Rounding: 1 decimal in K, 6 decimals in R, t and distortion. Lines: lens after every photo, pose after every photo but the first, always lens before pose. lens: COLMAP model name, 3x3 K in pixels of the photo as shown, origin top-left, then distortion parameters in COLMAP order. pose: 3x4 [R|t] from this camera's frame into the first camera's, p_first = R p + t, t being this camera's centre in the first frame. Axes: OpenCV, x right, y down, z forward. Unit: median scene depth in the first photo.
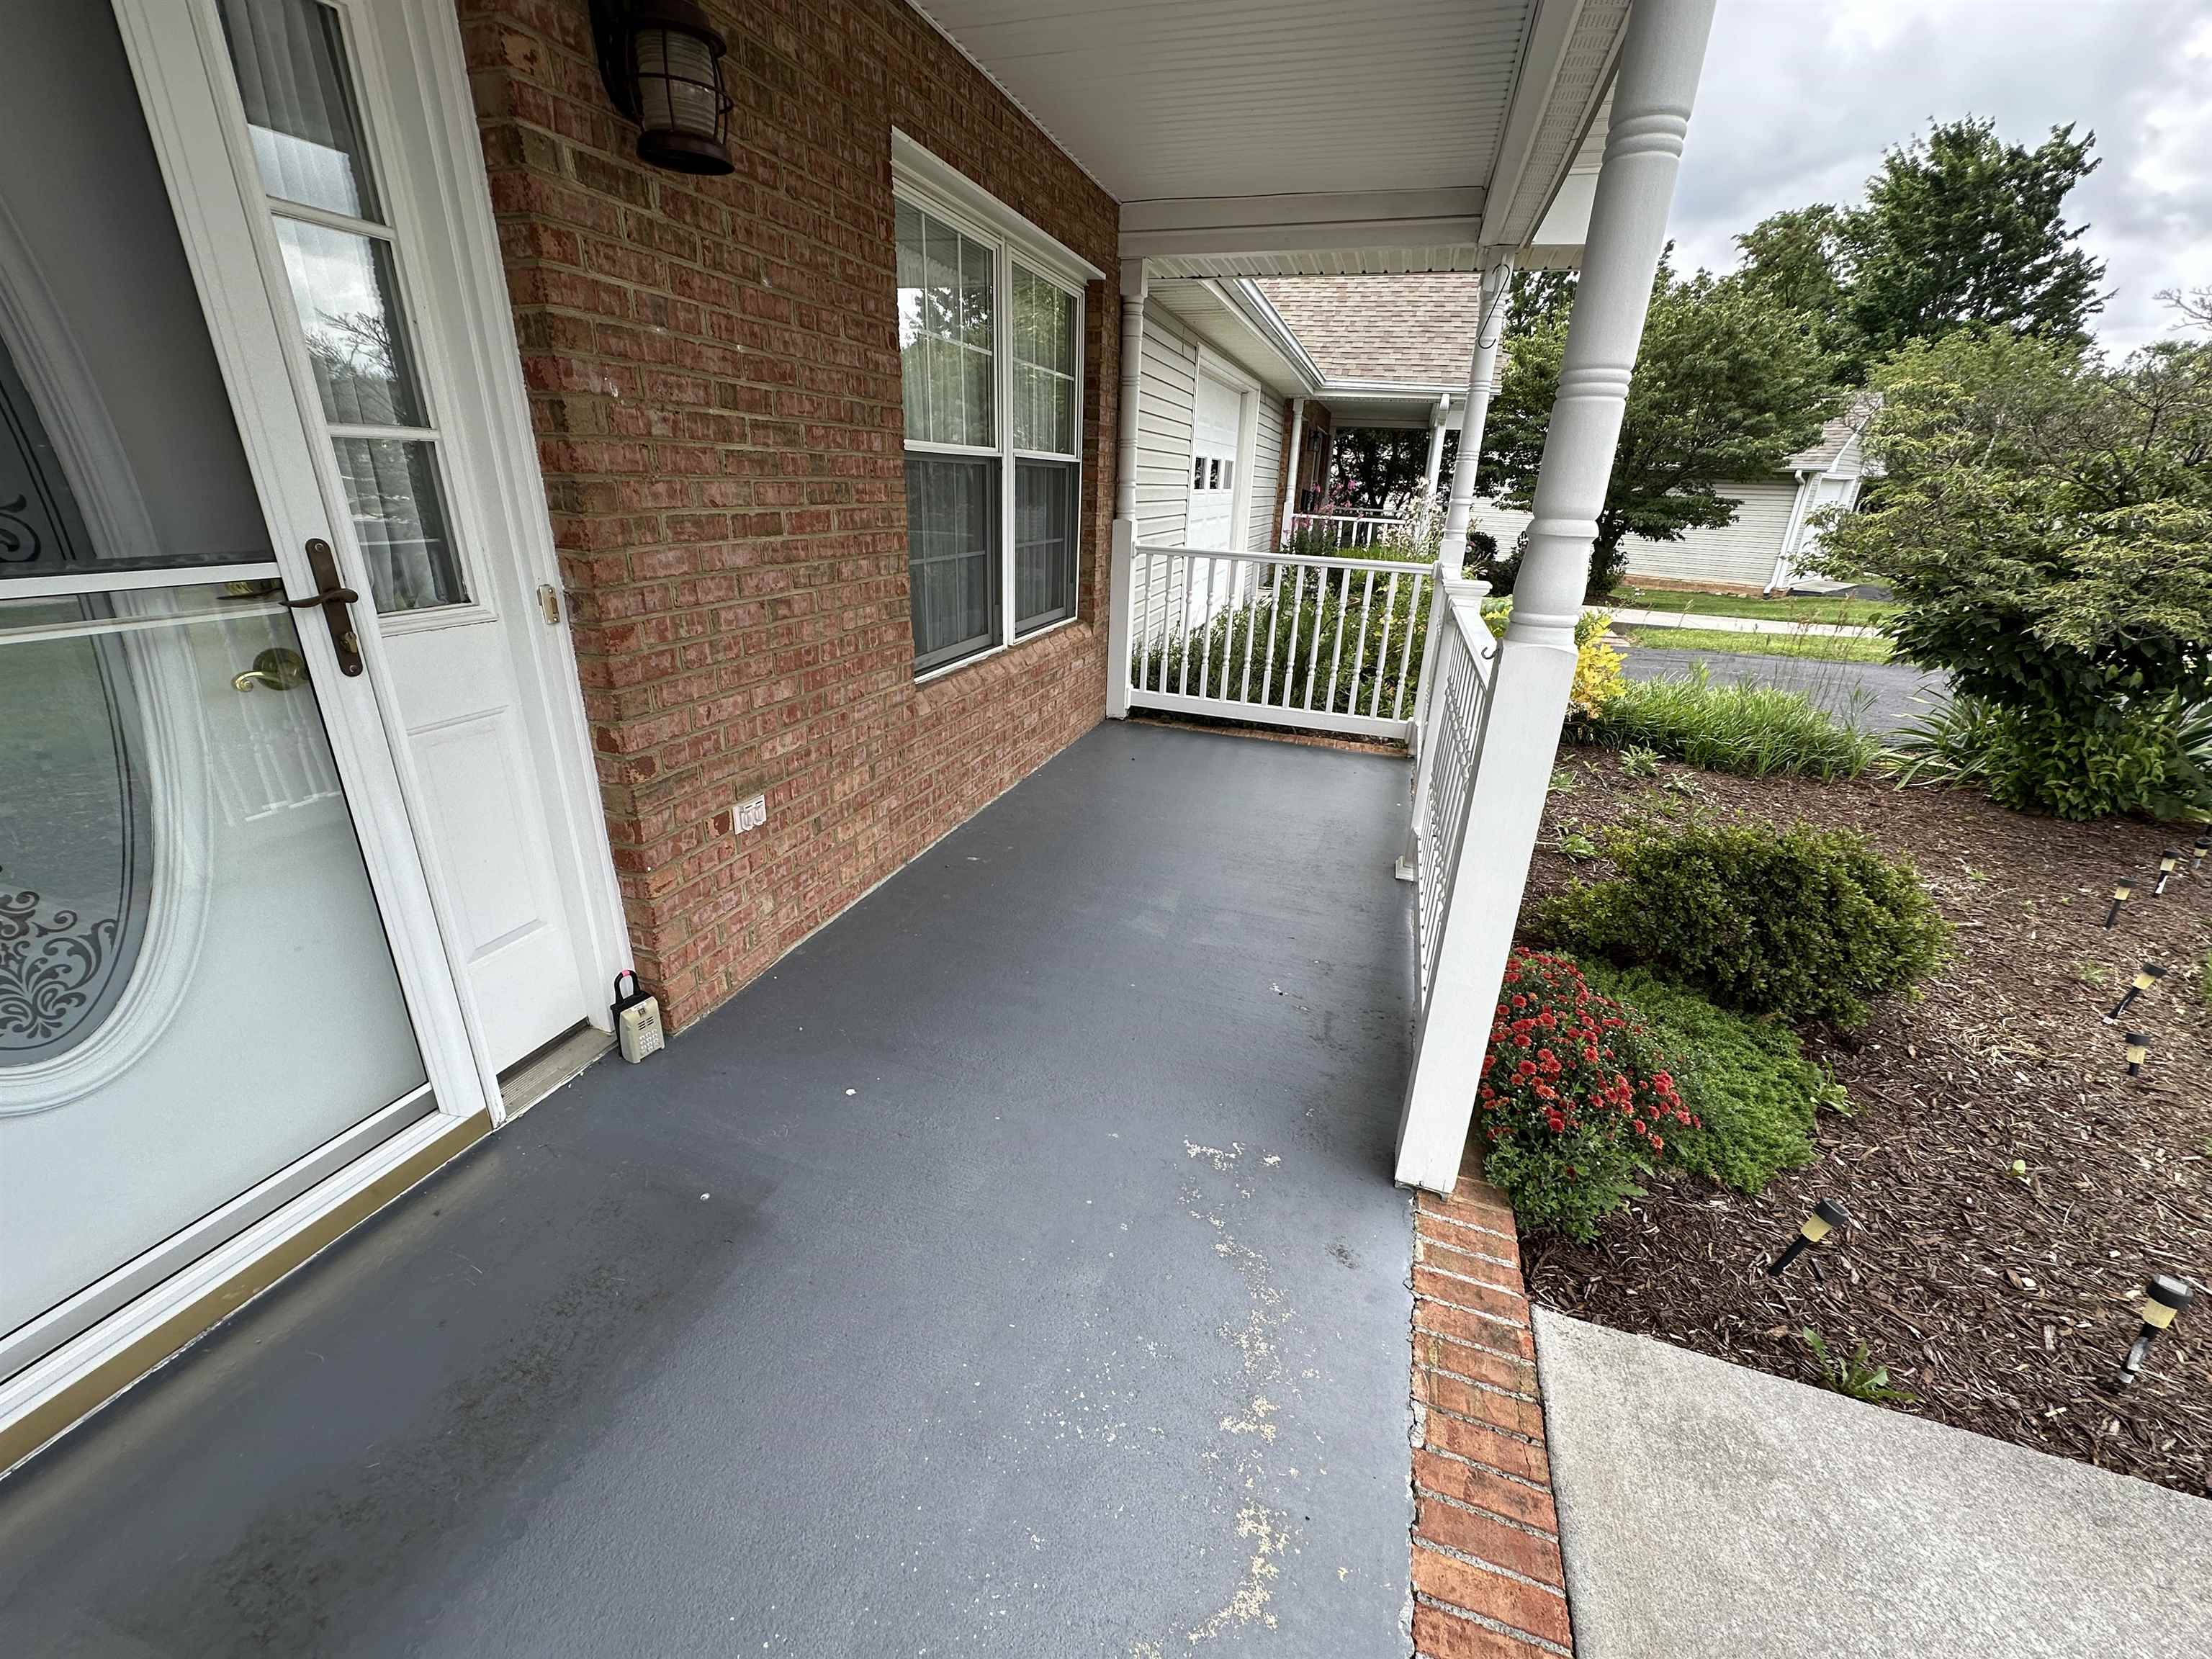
lens RADIAL K [[884.8, 0, 1101.1], [0, 884.8, 827.5], [0, 0, 1]] dist [-0.001814, -0.000022]
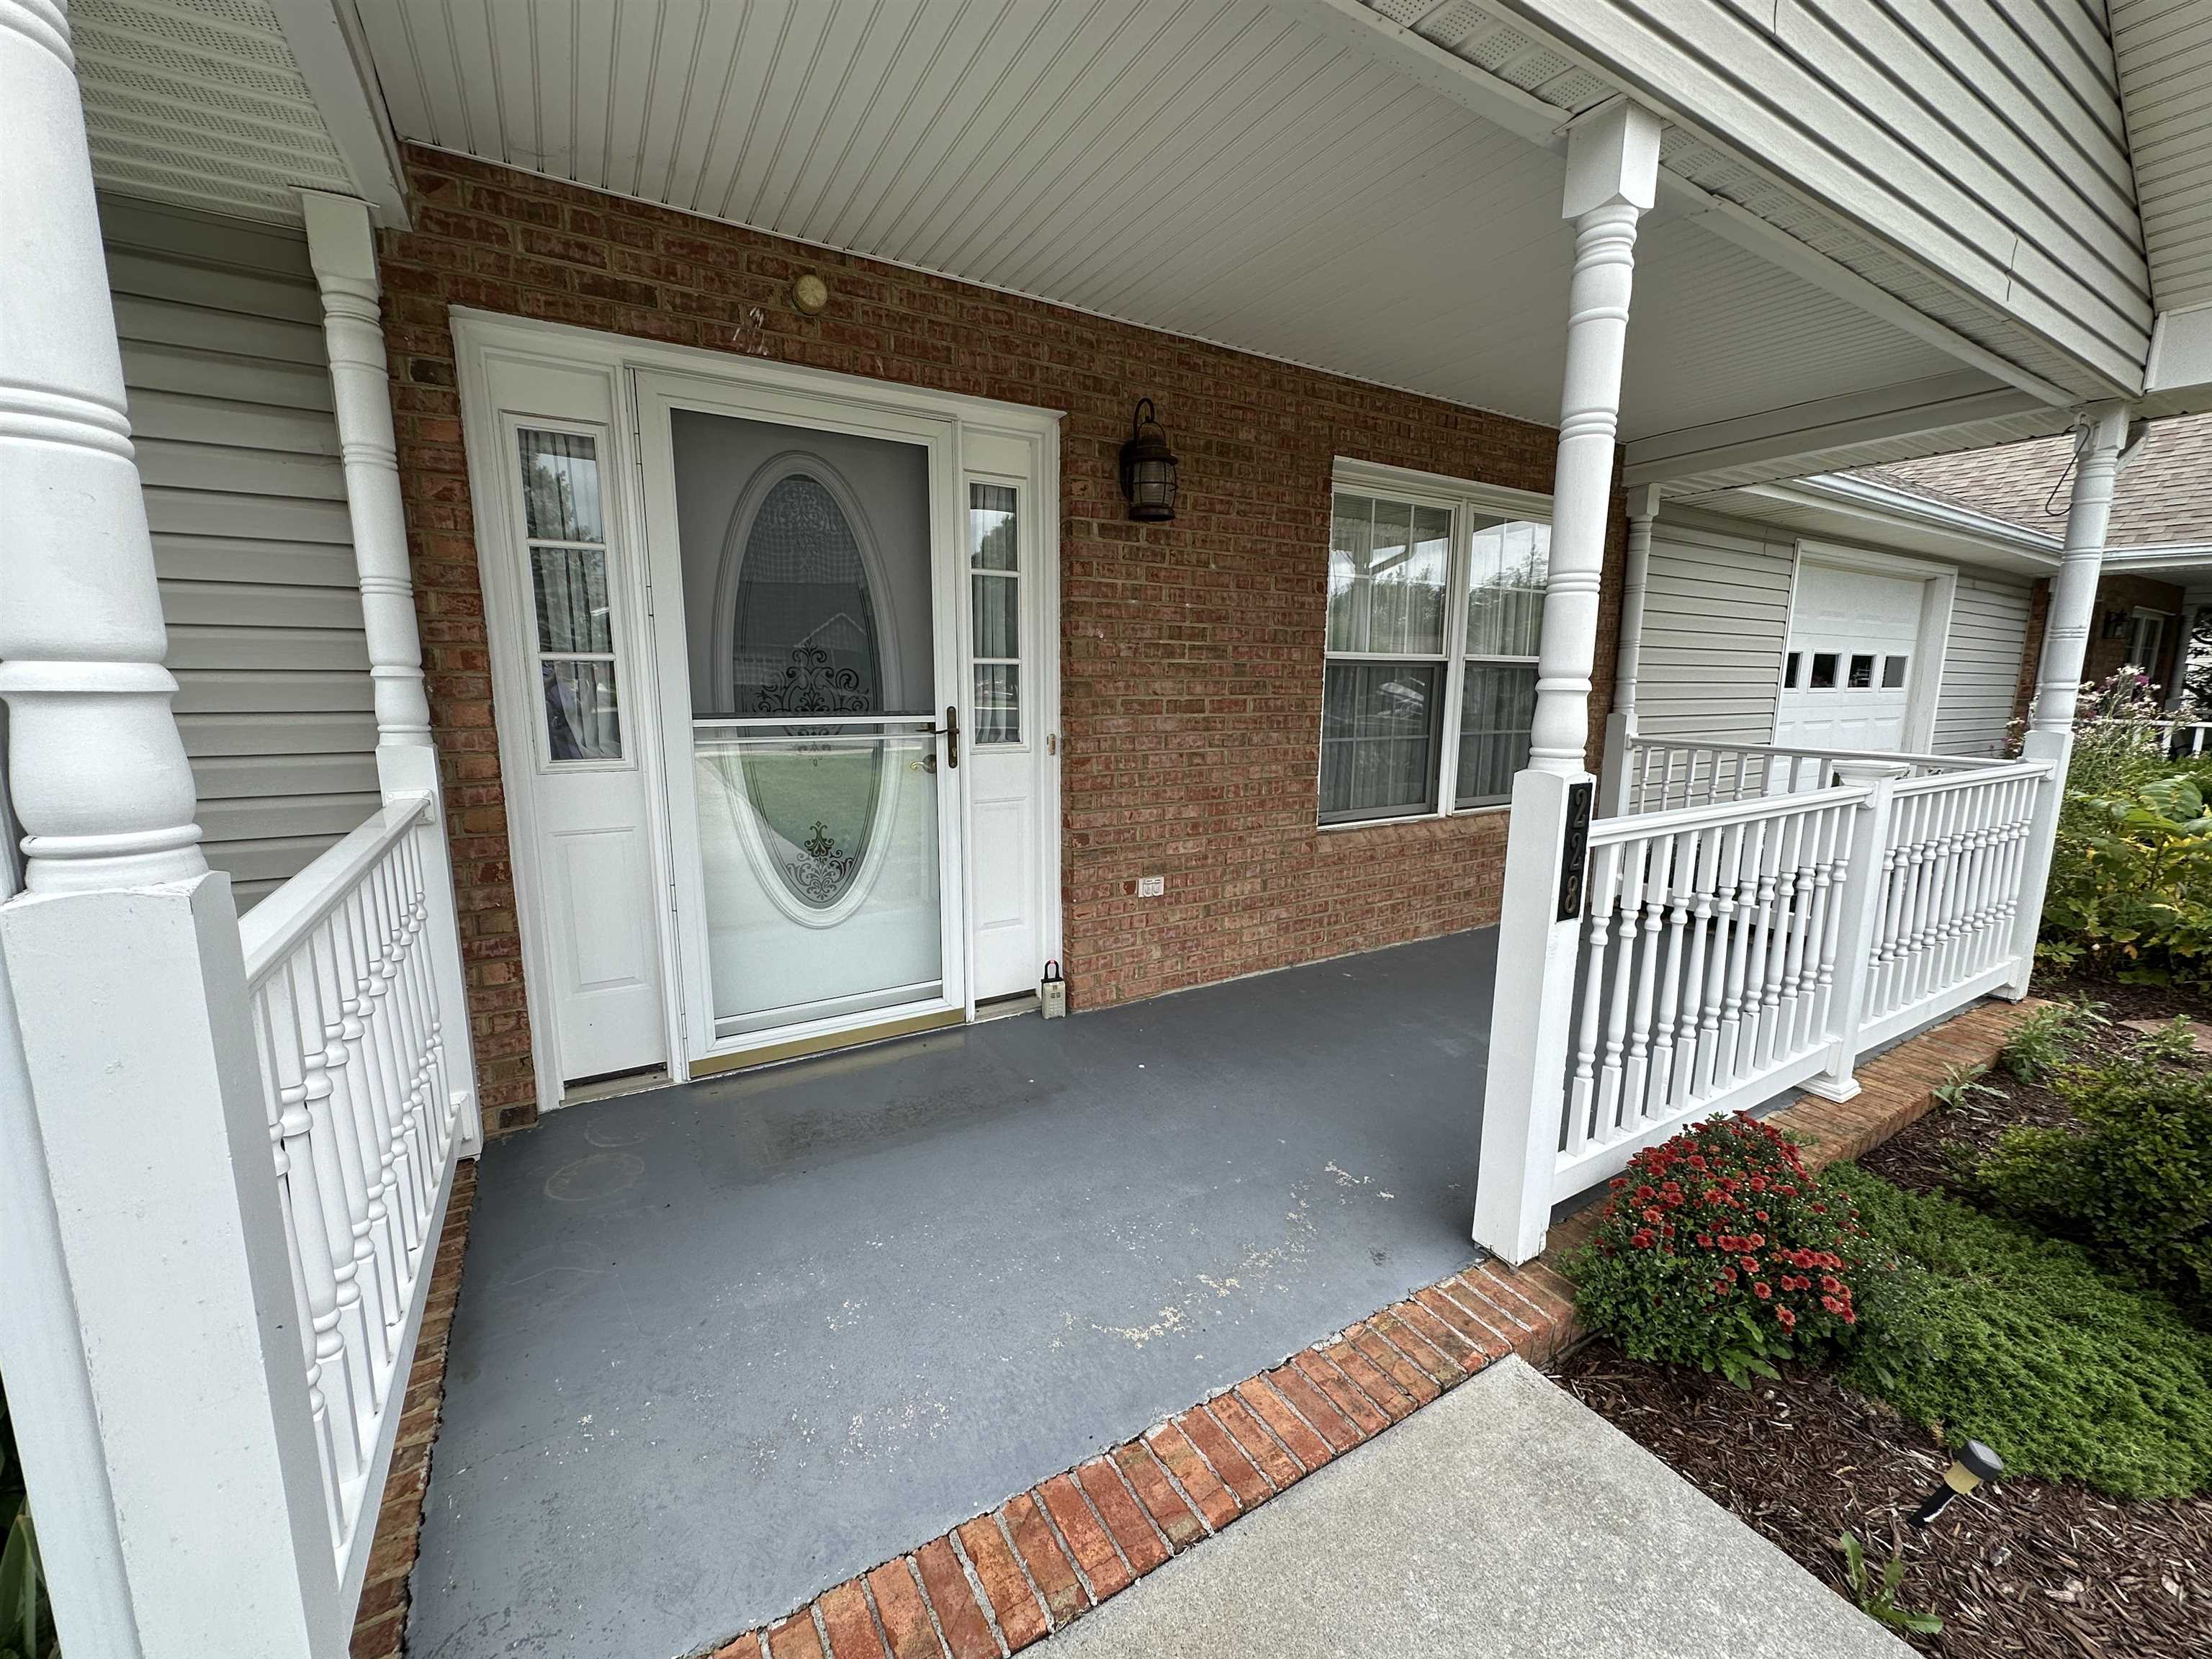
lens RADIAL K [[884.8, 0, 1109.1], [0, 884.8, 824.5], [0, 0, 1]] dist [-0.001814, -0.000022]
pose [[0.756691, 0.073082, -0.649675, 0.590105], [-0.219794, 0.964328, -0.147521, 0.135825], [0.615718, 0.254423, 0.745762, -0.231427]]
